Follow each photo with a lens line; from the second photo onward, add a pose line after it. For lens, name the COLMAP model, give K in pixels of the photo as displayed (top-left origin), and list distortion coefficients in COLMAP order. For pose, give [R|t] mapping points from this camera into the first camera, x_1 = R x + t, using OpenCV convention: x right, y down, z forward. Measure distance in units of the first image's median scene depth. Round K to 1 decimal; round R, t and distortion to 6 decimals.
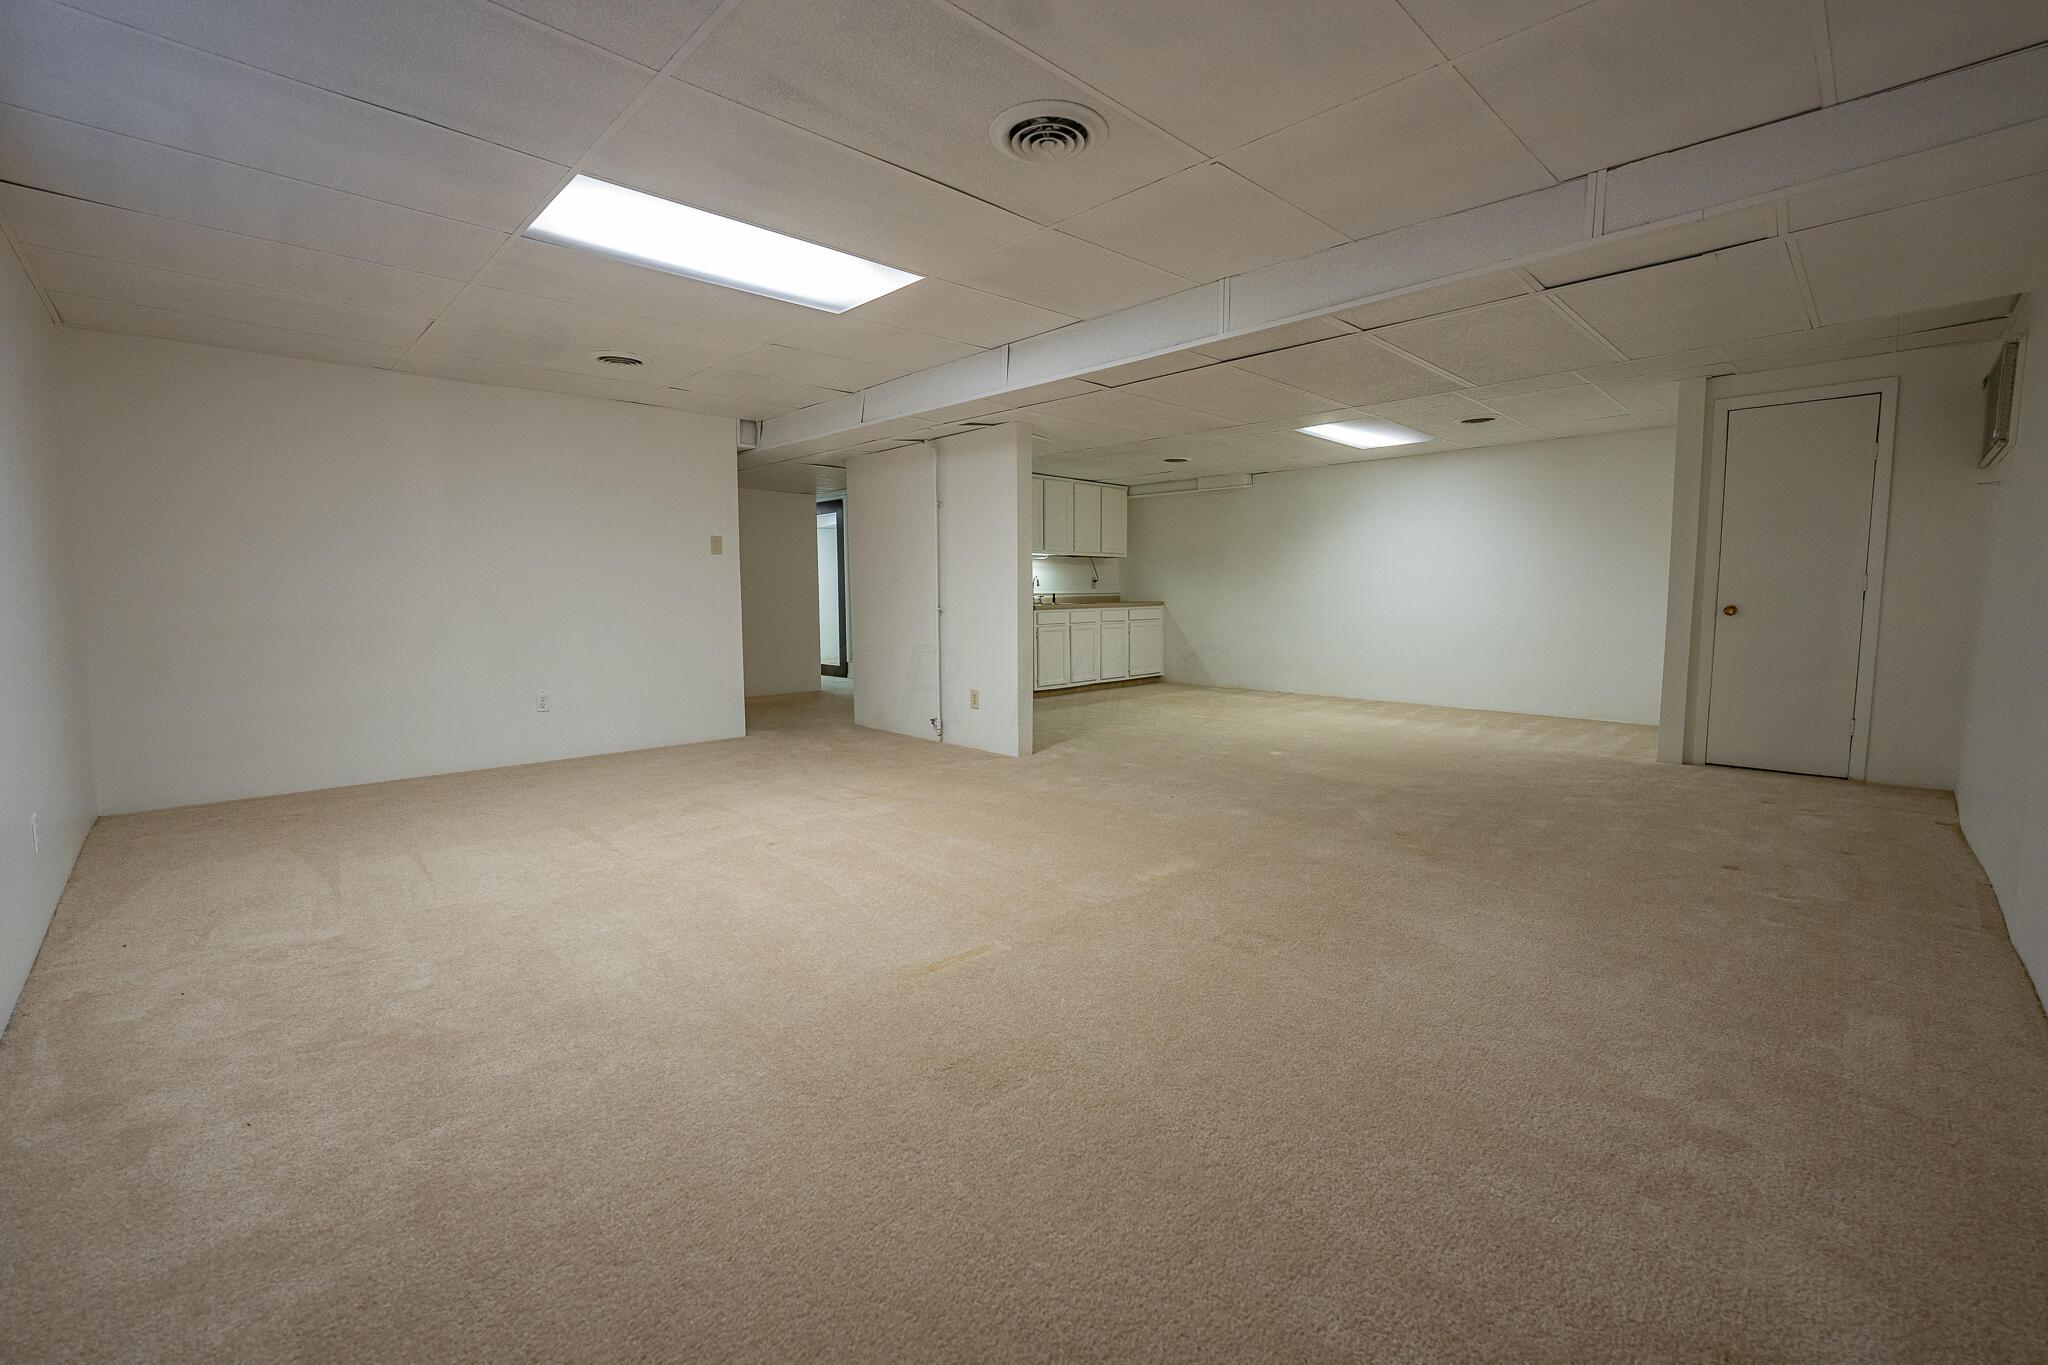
lens RADIAL K [[853.0, 0, 1010.8], [0, 853.0, 683.8], [0, 0, 1]] dist [-0.029948, 0.004608]
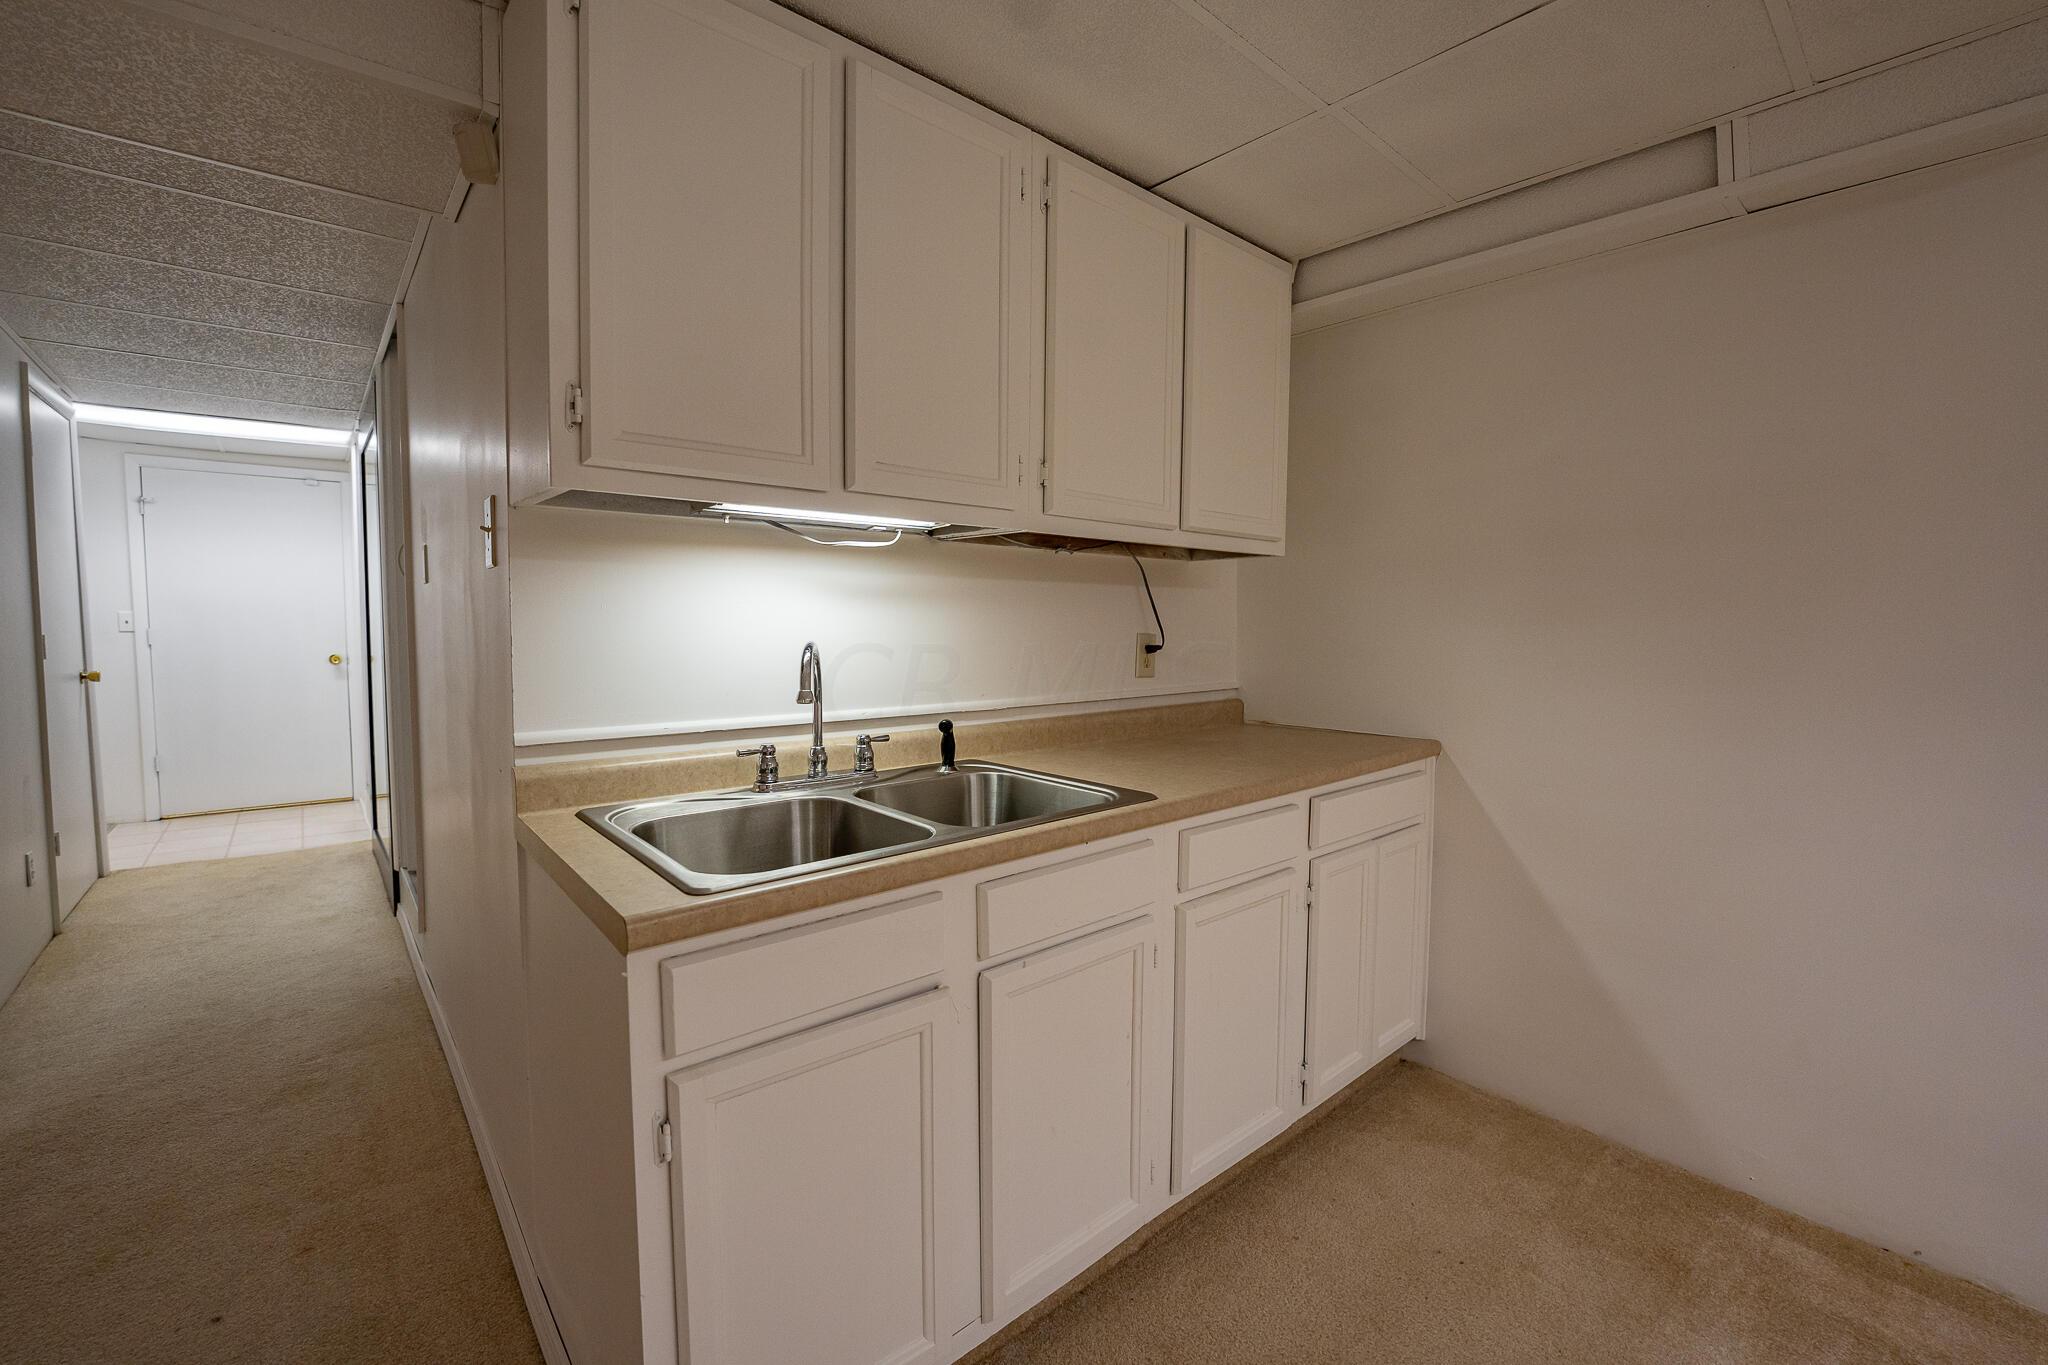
lens RADIAL K [[853.0, 0, 1028.2], [0, 853.0, 681.1], [0, 0, 1]] dist [-0.029948, 0.004608]
pose [[0.998307, 0.021052, -0.054218, 0.078748], [-0.023086, 0.999042, -0.037178, -0.104309], [0.053383, 0.038367, 0.997837, 0.774119]]
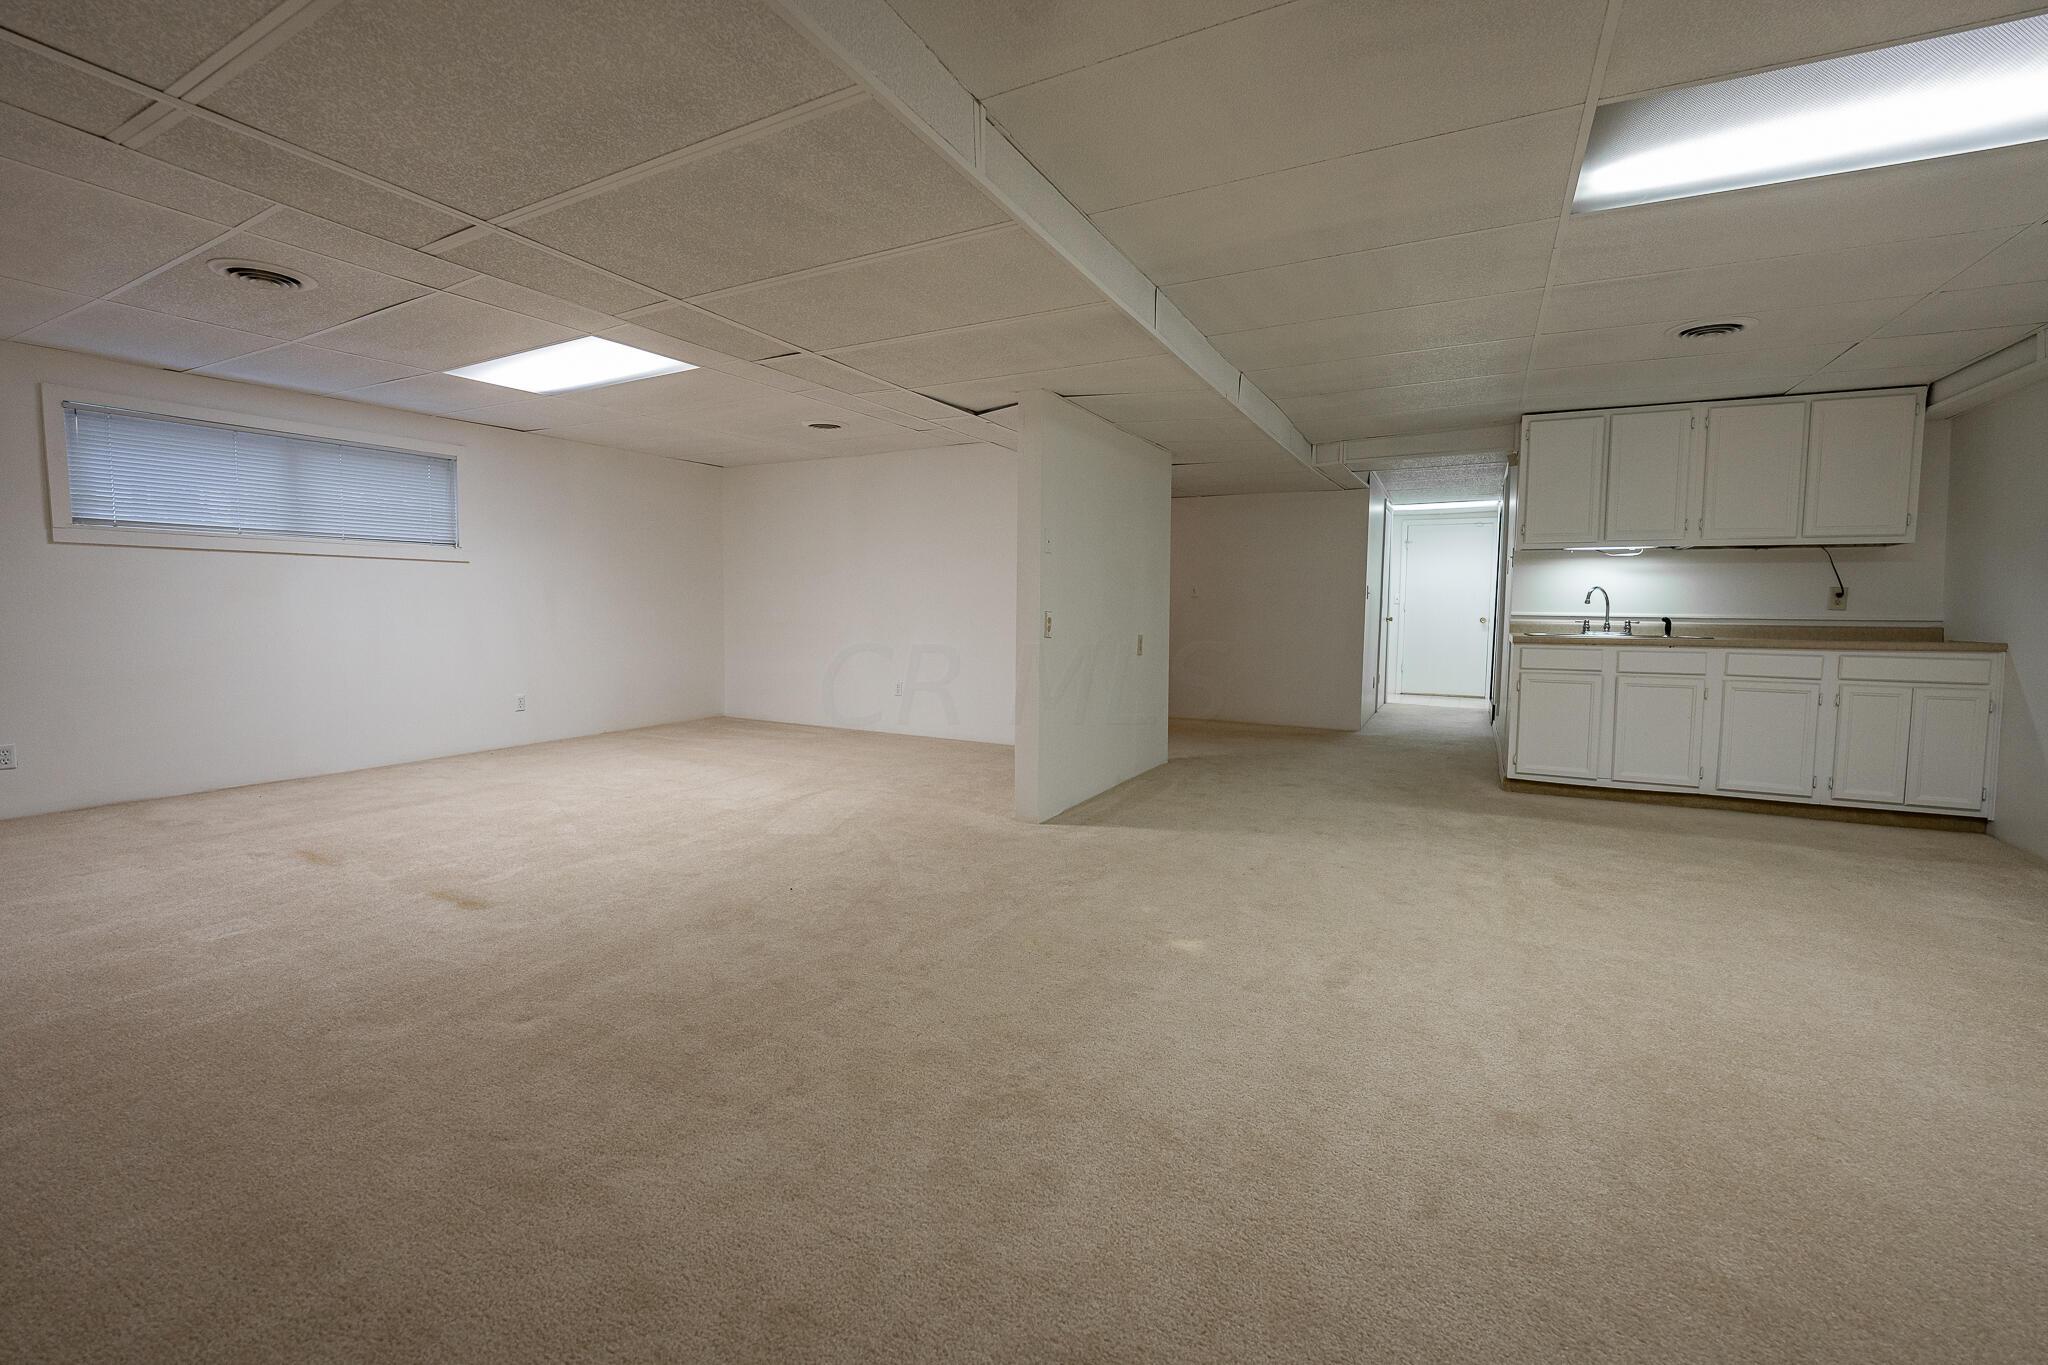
lens RADIAL K [[853.0, 0, 1014.0], [0, 853.0, 675.2], [0, 0, 1]] dist [-0.029948, 0.004608]
pose [[0.295686, 0.084945, -0.951501, 0.429355], [-0.114450, 0.992014, 0.052996, -0.048317], [0.948405, 0.093229, 0.303047, 0.432052]]
